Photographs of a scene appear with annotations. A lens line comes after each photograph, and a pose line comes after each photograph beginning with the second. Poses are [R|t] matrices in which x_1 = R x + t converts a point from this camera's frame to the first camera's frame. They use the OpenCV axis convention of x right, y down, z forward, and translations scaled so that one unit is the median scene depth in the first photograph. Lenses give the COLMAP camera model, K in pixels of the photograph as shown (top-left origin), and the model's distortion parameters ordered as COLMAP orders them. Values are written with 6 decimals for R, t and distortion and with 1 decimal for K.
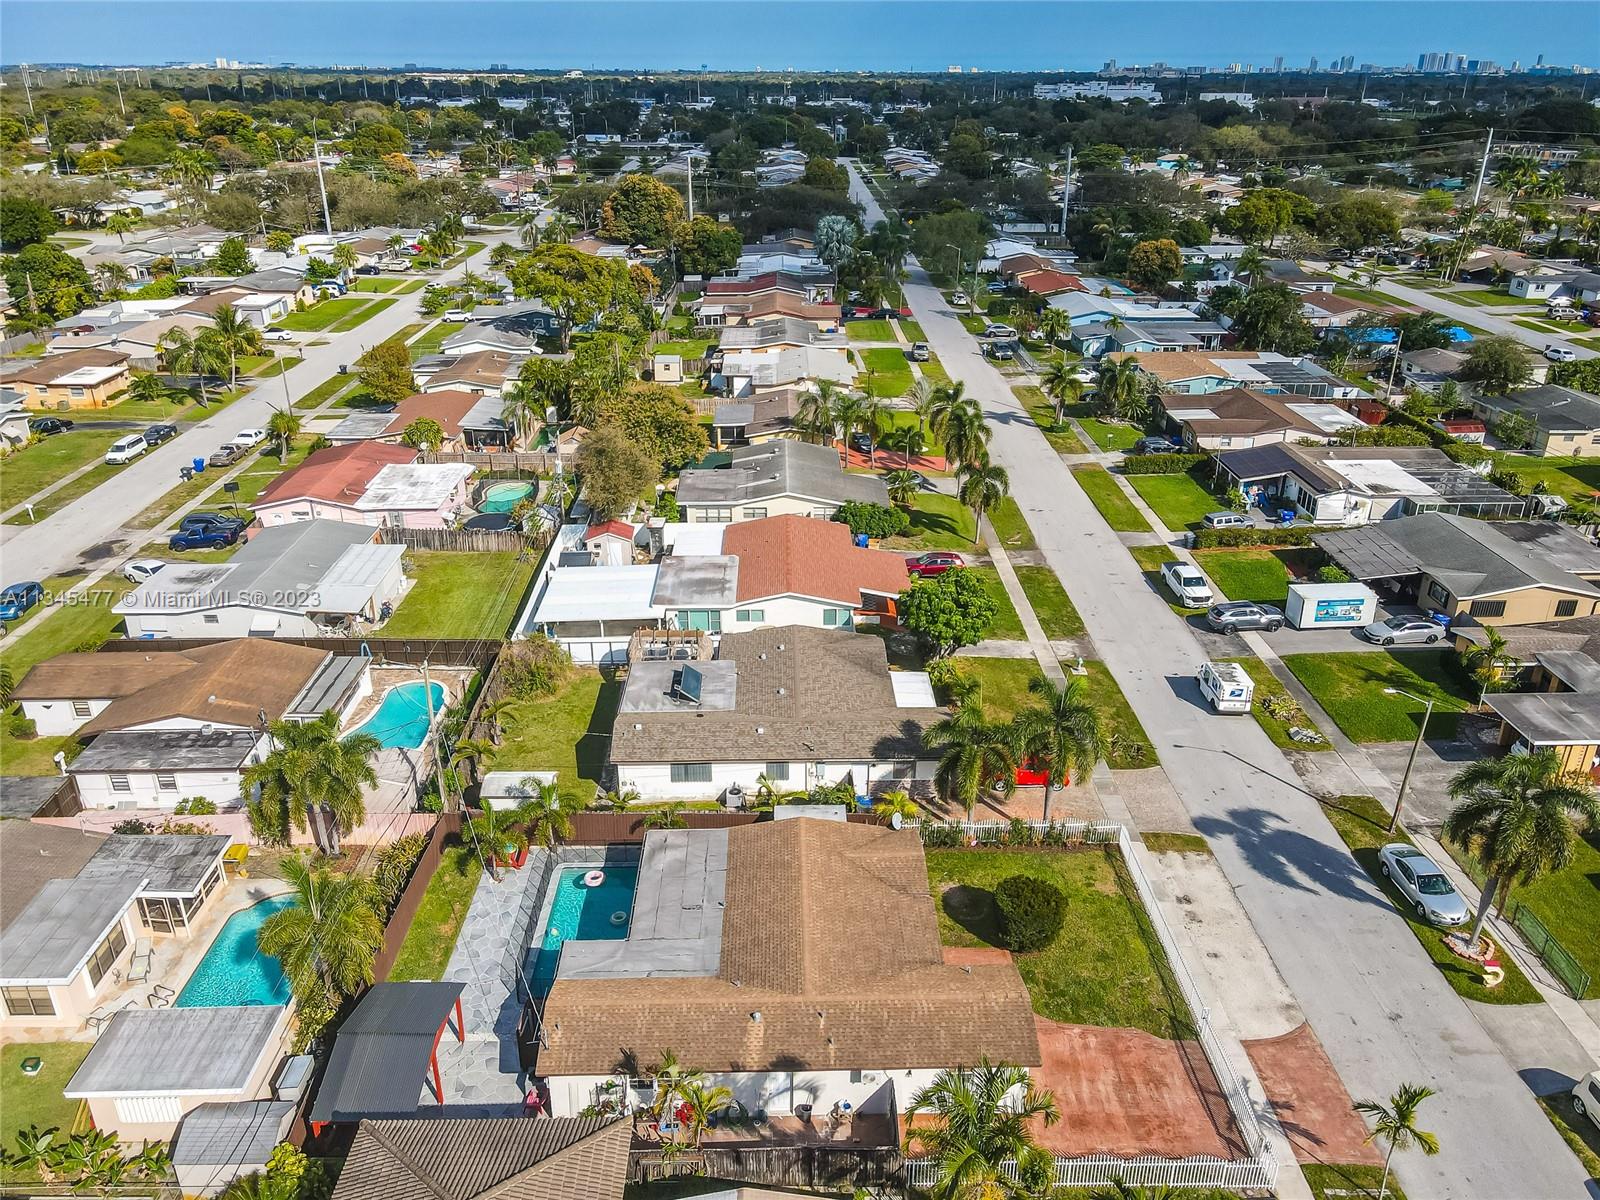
lens RADIAL K [[1182.4, 0, 809.8], [0, 1182.4, 598.9], [0, 0, 1]] dist [-0.005888, 0.038445]
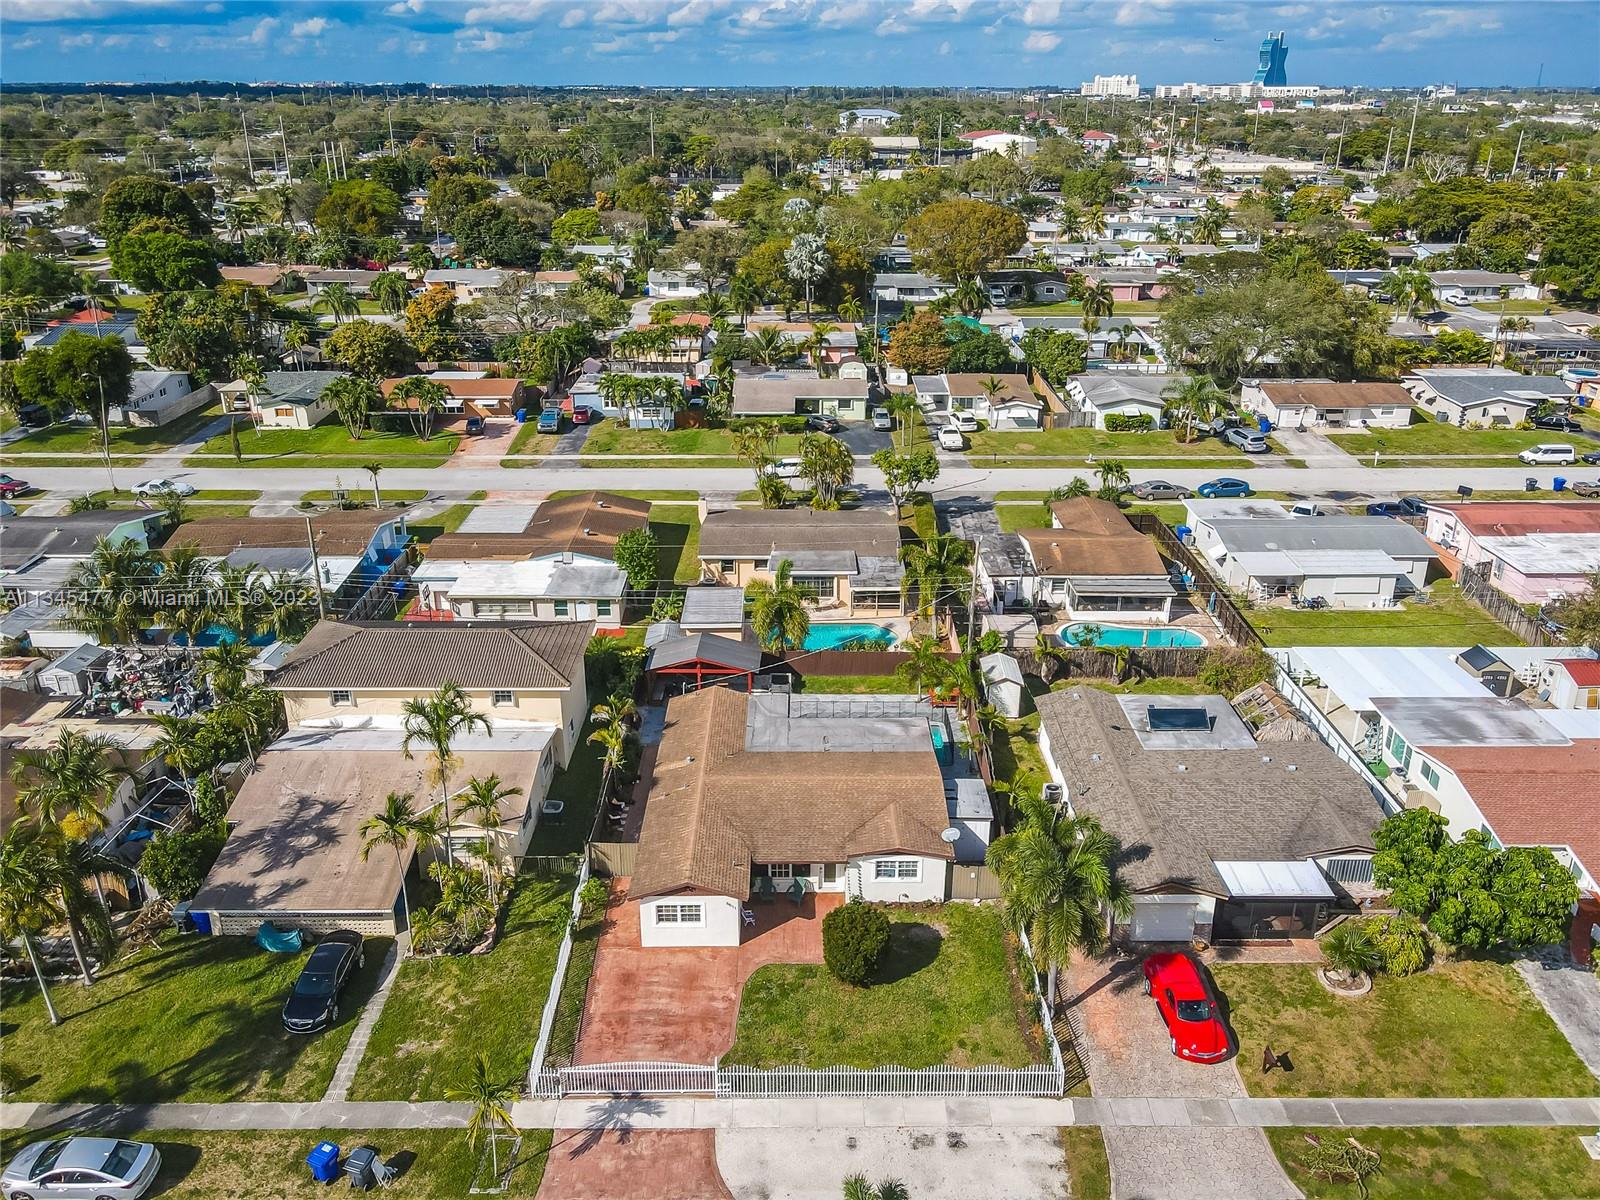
lens RADIAL K [[1182.4, 0, 809.8], [0, 1182.4, 598.9], [0, 0, 1]] dist [-0.005888, 0.038445]
pose [[-0.020415, 0.391042, -0.920146, 0.610691], [-0.406498, 0.837587, 0.364975, -0.194889], [0.913424, 0.381489, 0.141858, 0.458788]]
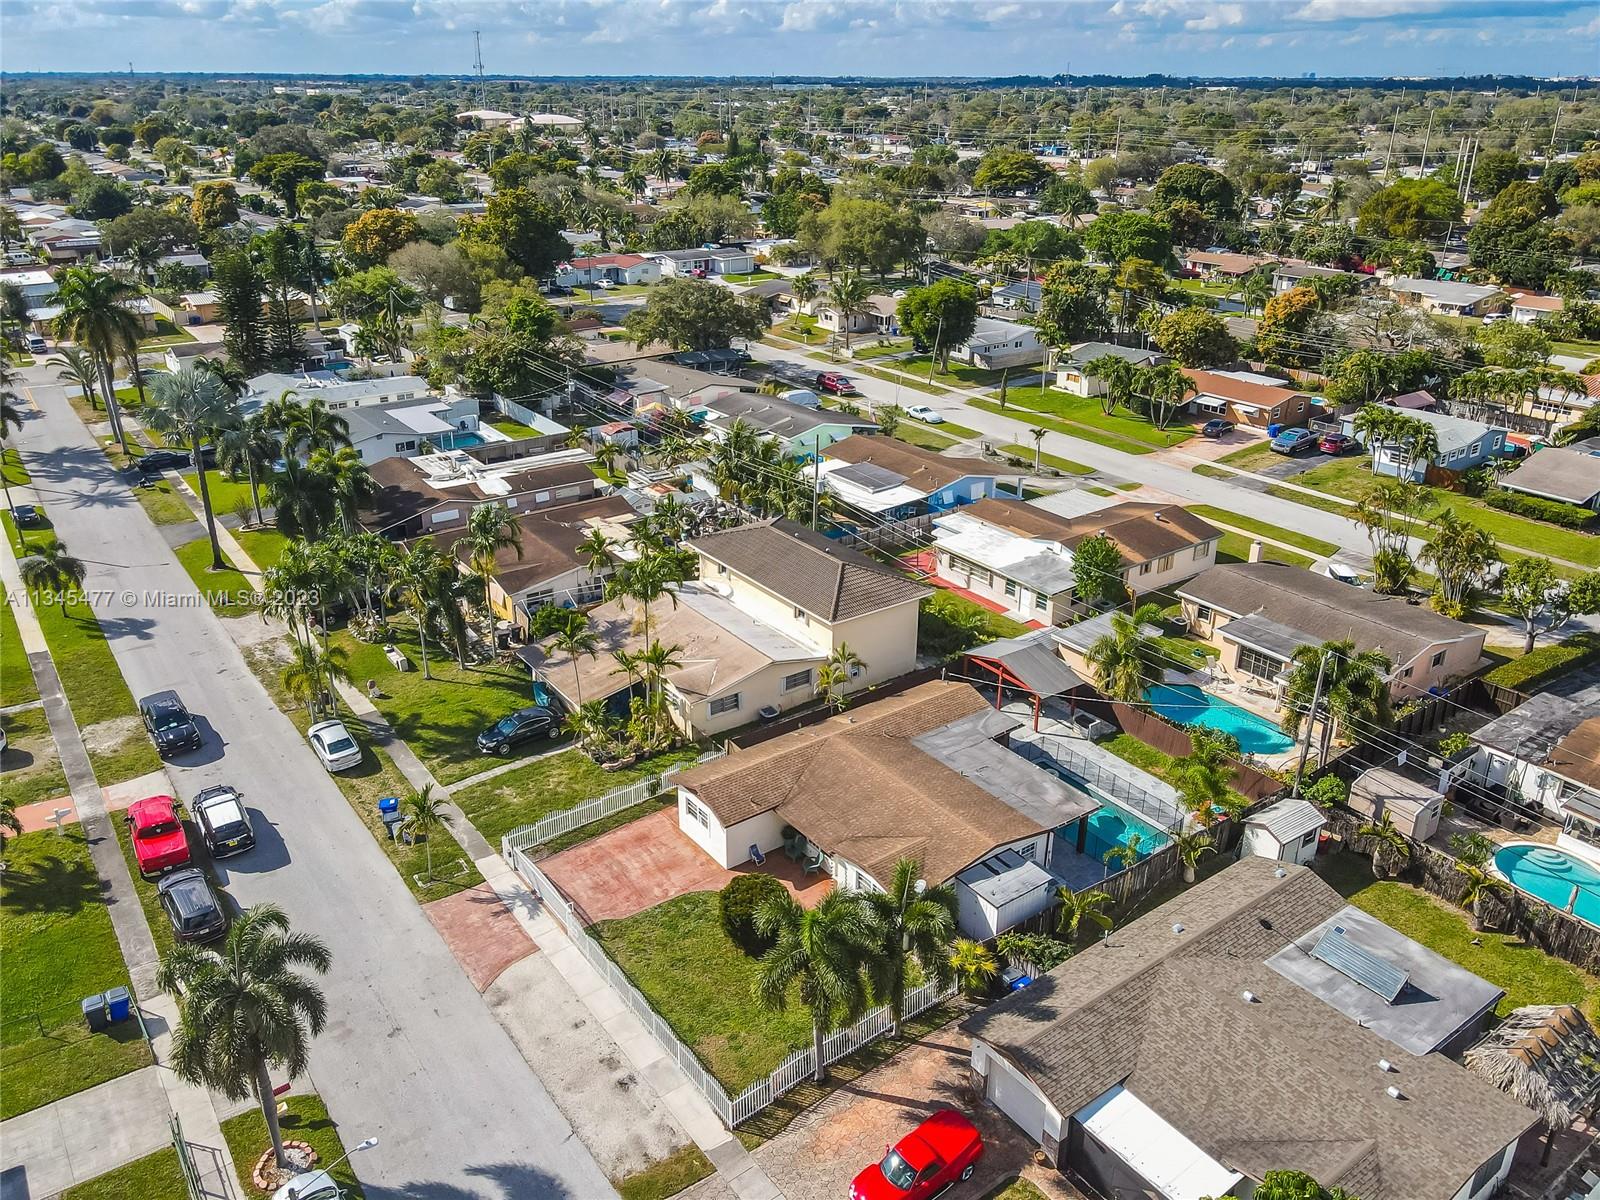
lens RADIAL K [[1188.5, 0, 781.1], [0, 1188.5, 600.6], [0, 0, 1]] dist [-0.003187, 0.042471]
pose [[-0.826464, 0.216654, -0.519632, 0.398049], [-0.237938, 0.702088, 0.671162, -0.375090], [0.510238, 0.678331, -0.528701, 0.864798]]
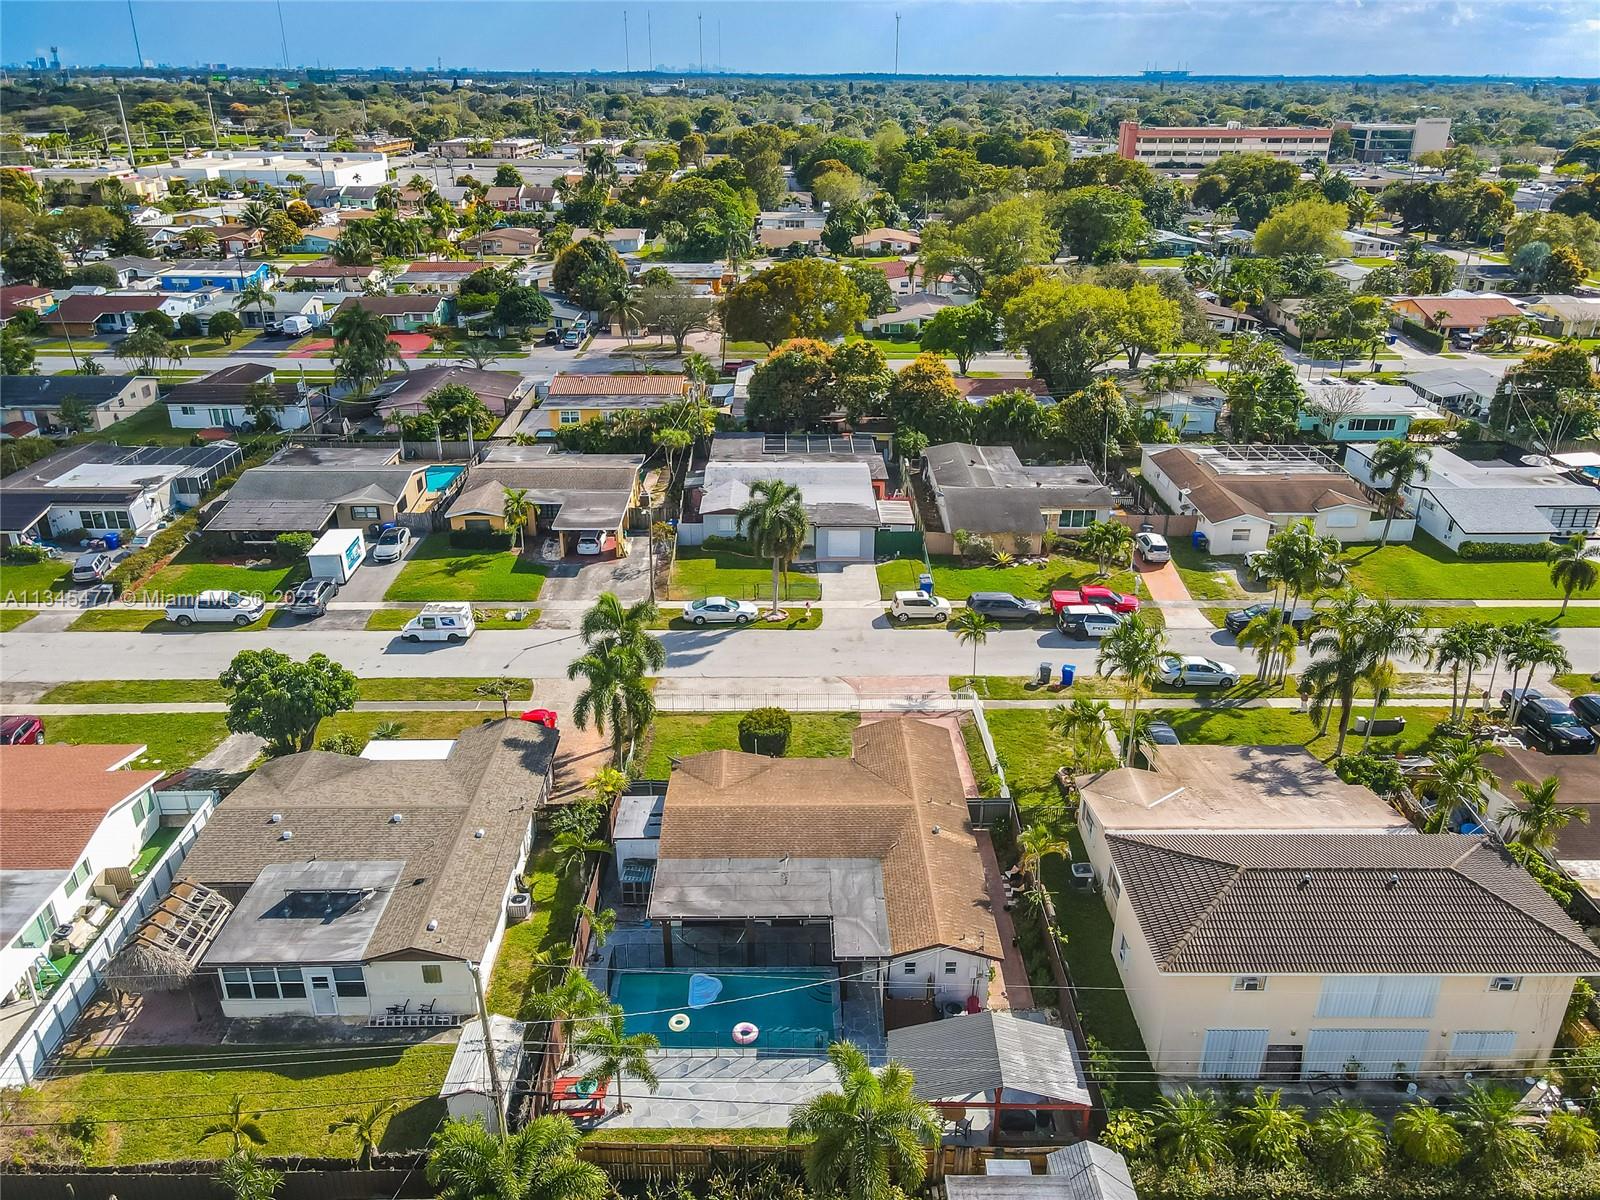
lens RADIAL K [[1182.4, 0, 809.8], [0, 1182.4, 598.9], [0, 0, 1]] dist [-0.005888, 0.038445]
pose [[0.009981, -0.410846, 0.911650, -0.575277], [0.403451, 0.835849, 0.372268, -0.194481], [-0.914947, 0.364090, 0.174099, 0.435394]]
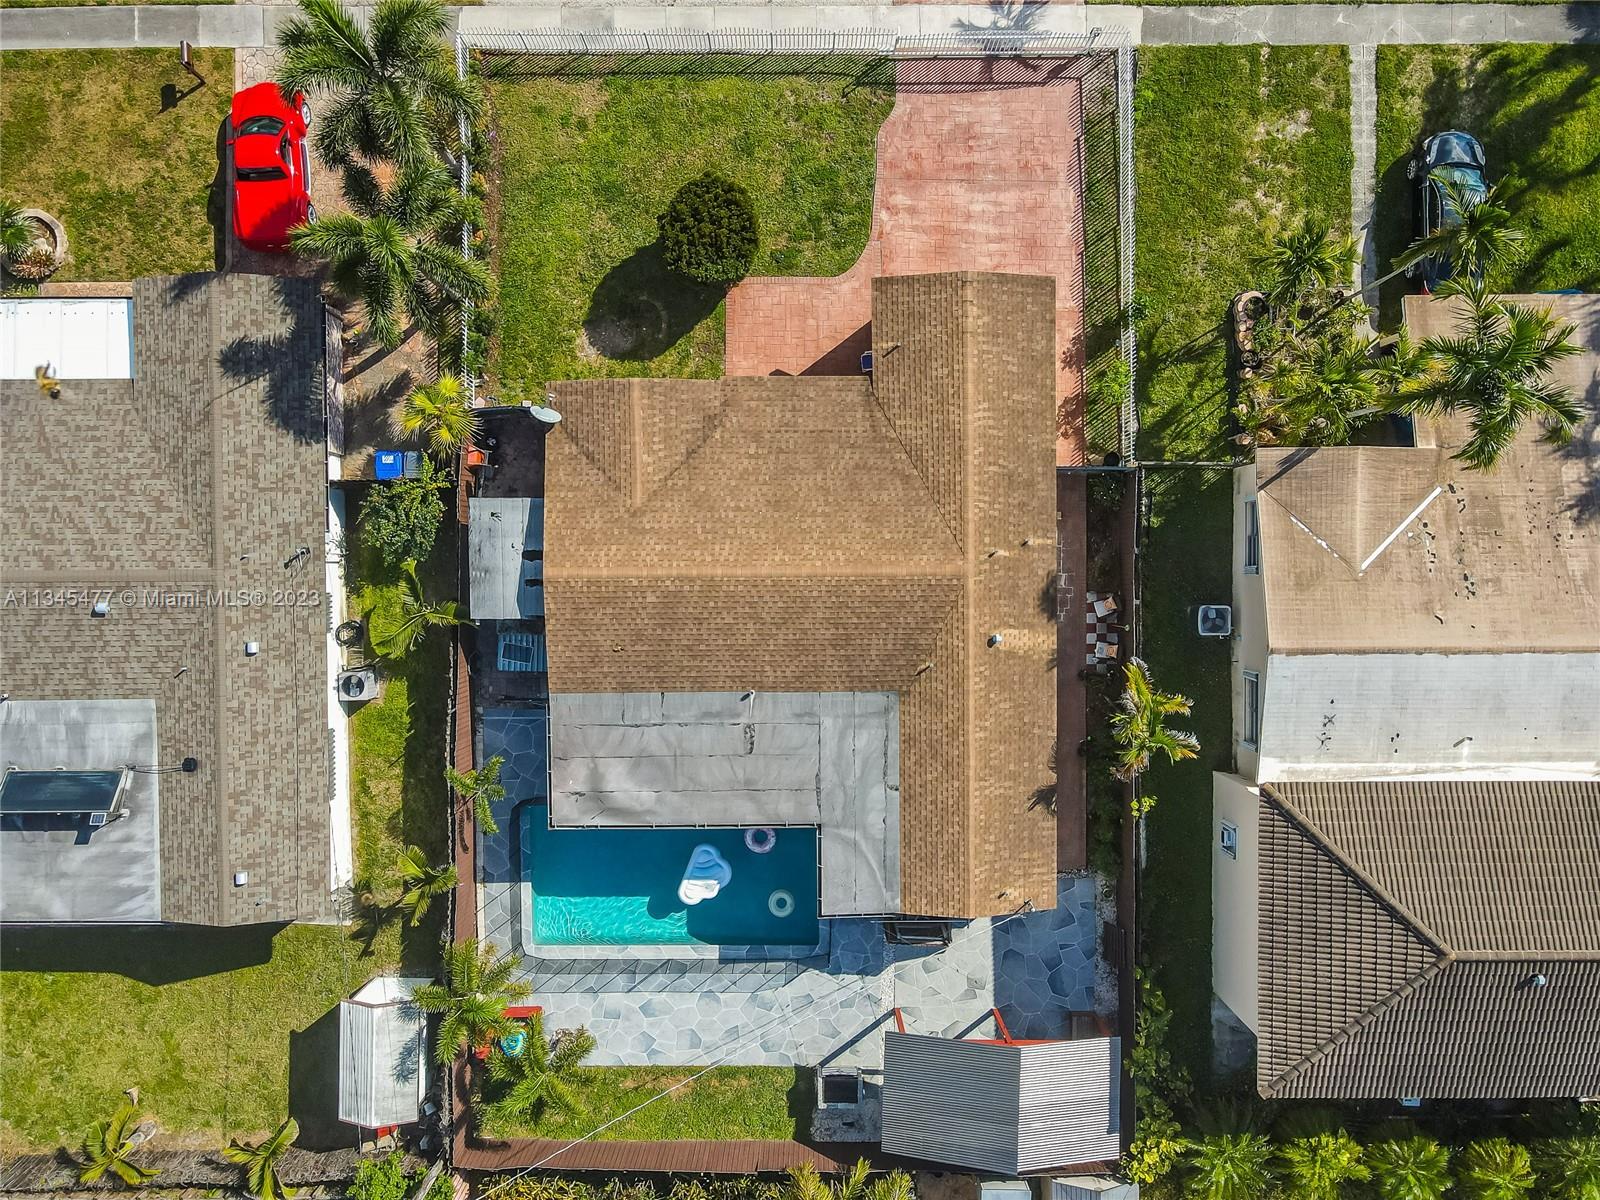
lens RADIAL K [[1182.4, 0, 809.8], [0, 1182.4, 598.9], [0, 0, 1]] dist [-0.005888, 0.038445]
pose [[0.020939, -0.999436, -0.026258, -0.001000], [0.400696, -0.015673, 0.916077, -0.208665], [-0.915972, -0.029704, 0.400141, 0.429159]]
